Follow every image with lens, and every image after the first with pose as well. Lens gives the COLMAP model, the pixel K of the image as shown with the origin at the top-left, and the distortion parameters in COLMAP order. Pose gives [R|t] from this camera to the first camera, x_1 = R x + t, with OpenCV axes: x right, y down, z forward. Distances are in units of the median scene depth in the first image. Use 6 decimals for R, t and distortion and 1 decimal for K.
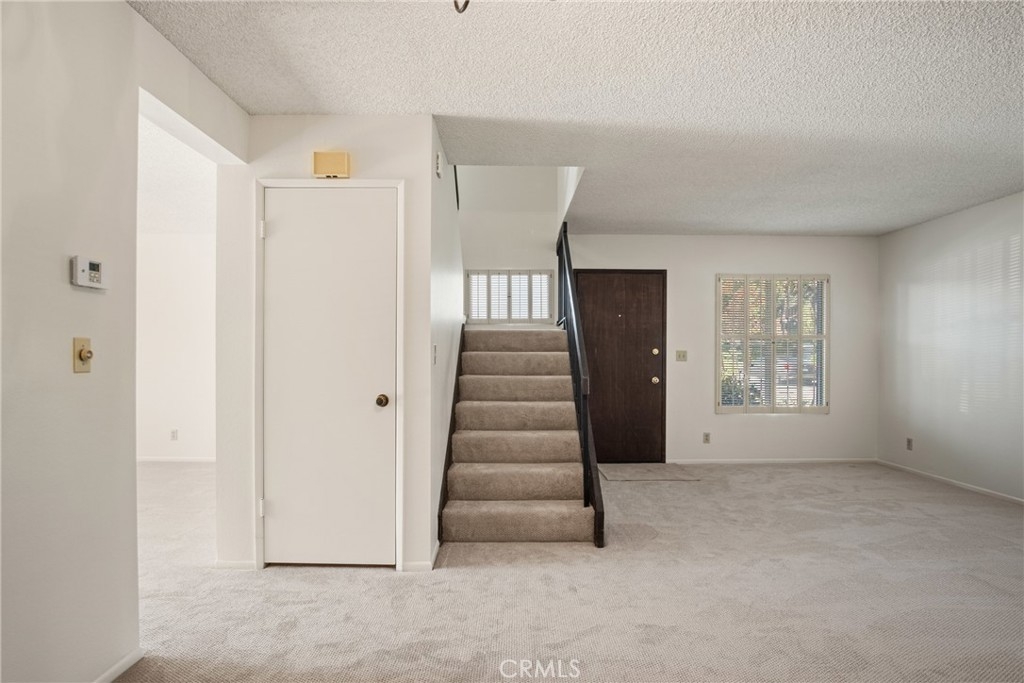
lens RADIAL K [[551.2, 0, 514.0], [0, 551.2, 361.6], [0, 0, 1]] dist [-0.029306, 0.007075]
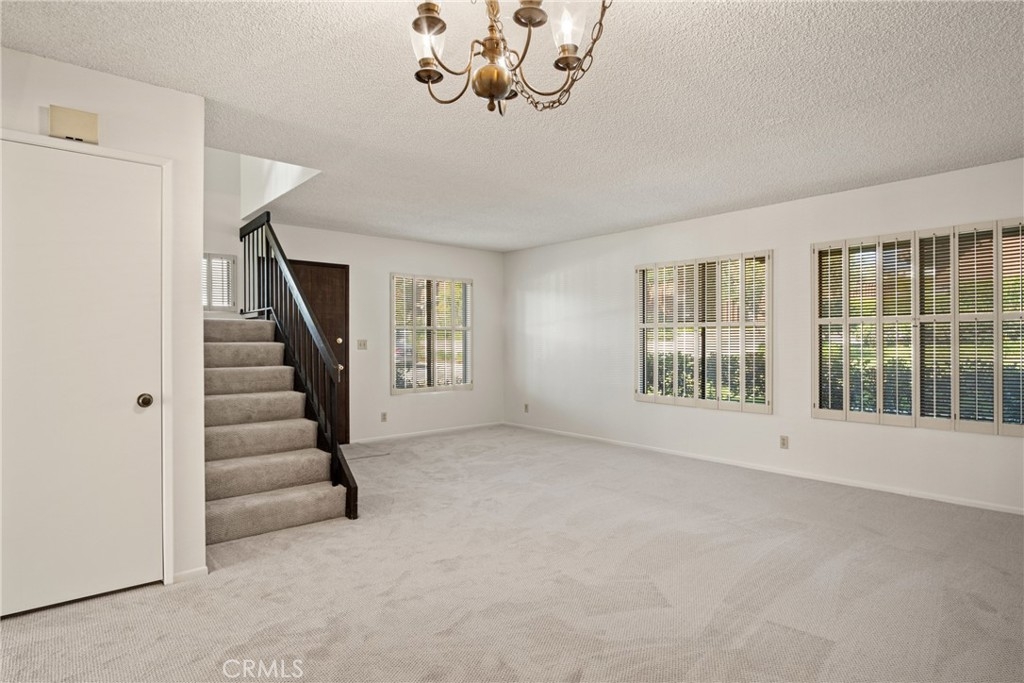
lens RADIAL K [[551.2, 0, 509.7], [0, 551.2, 344.6], [0, 0, 1]] dist [-0.029306, 0.007075]
pose [[0.766071, -0.007685, 0.642711, -0.212570], [0.010708, 0.999942, -0.000807, -0.007792], [-0.642667, 0.007500, 0.766109, -0.039066]]
